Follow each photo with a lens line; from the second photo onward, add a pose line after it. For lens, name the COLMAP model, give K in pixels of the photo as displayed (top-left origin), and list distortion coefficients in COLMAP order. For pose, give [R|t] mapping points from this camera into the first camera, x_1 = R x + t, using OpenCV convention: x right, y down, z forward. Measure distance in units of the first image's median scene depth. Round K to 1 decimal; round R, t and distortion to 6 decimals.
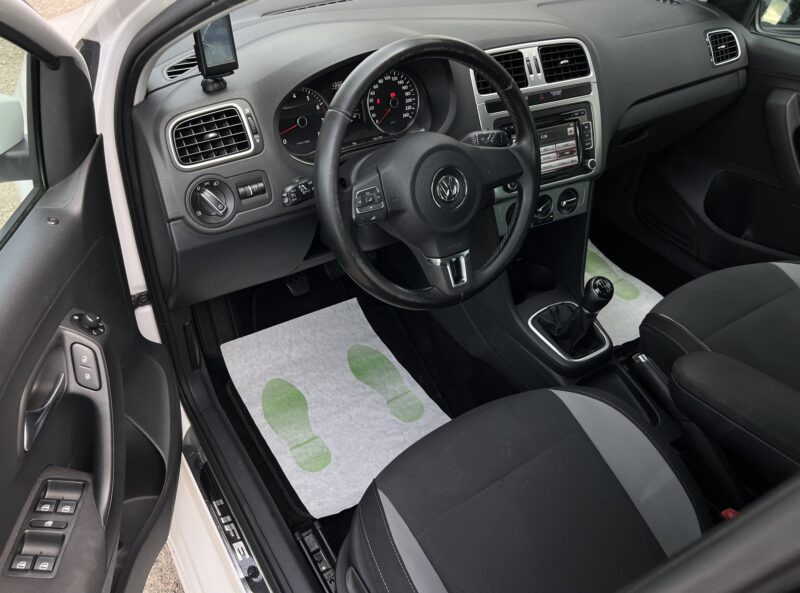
lens RADIAL K [[610.9, 0, 399.4], [0, 610.9, 299.3], [0, 0, 1]] dist [0.056795, -0.050696]
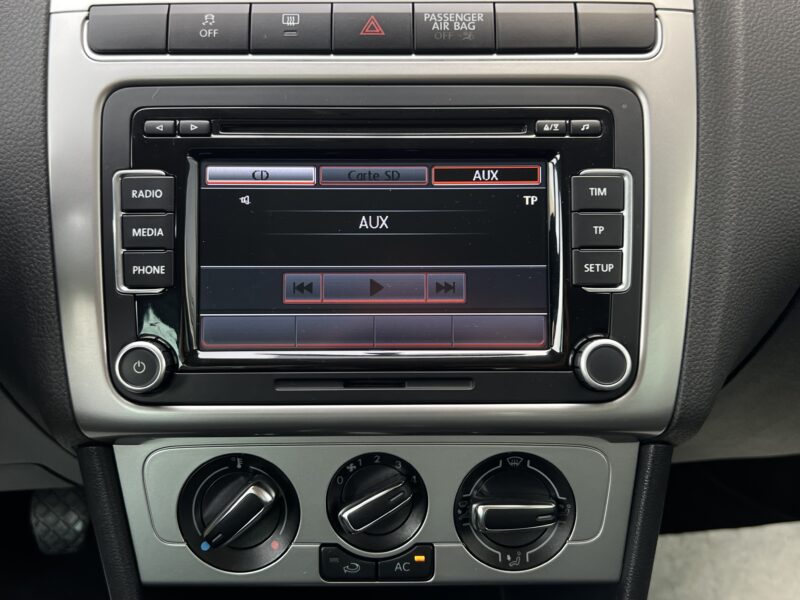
lens RADIAL K [[865.2, 0, 404.1], [0, 865.2, 304.3], [0, 0, 1]] dist [0.018853, 0.000000]
pose [[0.888736, 0.157596, -0.430479, 0.380339], [-0.266380, 0.941779, -0.205170, -0.163658], [0.373082, 0.297013, 0.878973, 0.725483]]
